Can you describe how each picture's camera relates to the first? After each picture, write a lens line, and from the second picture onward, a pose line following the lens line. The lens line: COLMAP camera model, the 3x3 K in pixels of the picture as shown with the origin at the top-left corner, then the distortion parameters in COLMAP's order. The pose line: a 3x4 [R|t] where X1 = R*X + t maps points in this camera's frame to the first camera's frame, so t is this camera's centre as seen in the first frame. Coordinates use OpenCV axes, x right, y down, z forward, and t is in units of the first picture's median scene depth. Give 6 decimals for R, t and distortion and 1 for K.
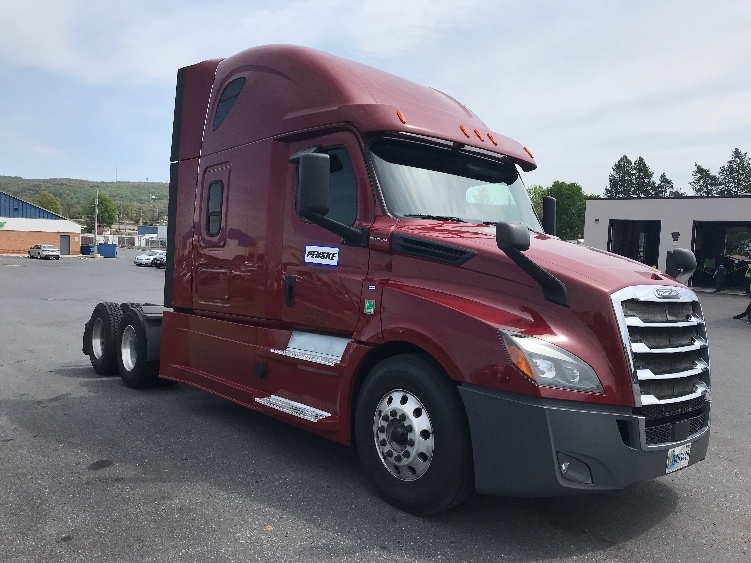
lens RADIAL K [[607.1, 0, 375.5], [0, 607.1, 281.5], [0, 0, 1]] dist [0.016933, -0.002852]
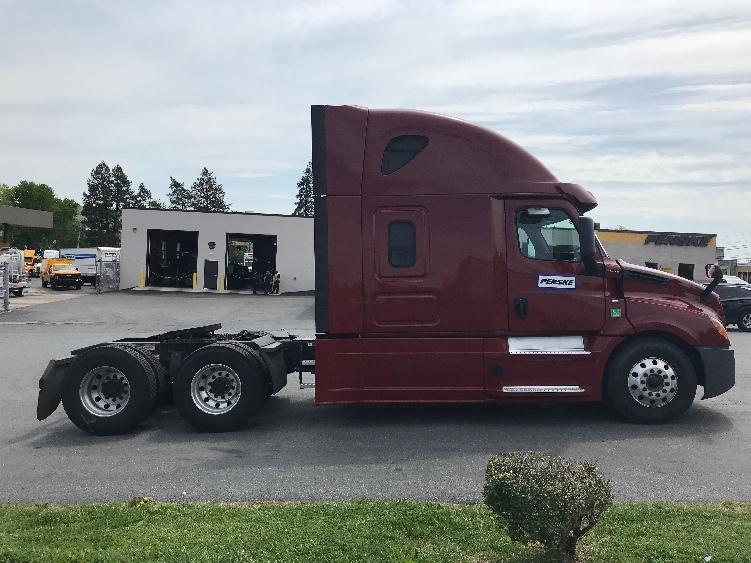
lens RADIAL K [[607.1, 0, 375.5], [0, 607.1, 281.5], [0, 0, 1]] dist [0.016933, -0.002852]
pose [[0.659527, -0.036801, 0.750779, -0.150203], [0.043445, 0.998997, 0.010803, -0.008014], [-0.750424, 0.025493, 0.660465, 0.035131]]
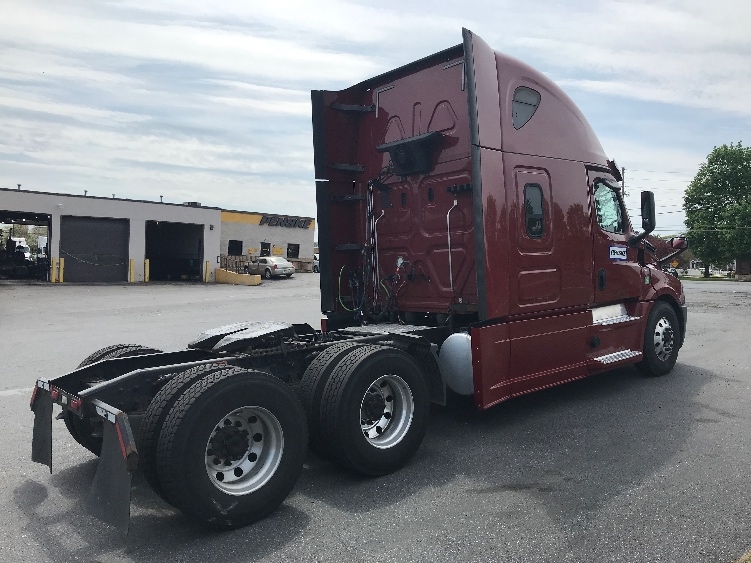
lens RADIAL K [[607.1, 0, 375.5], [0, 607.1, 281.5], [0, 0, 1]] dist [0.016933, -0.002852]
pose [[-0.007077, -0.075203, 0.997143, -0.165733], [0.046789, 0.996051, 0.075452, -0.011780], [-0.998880, 0.047190, -0.003530, 0.163903]]
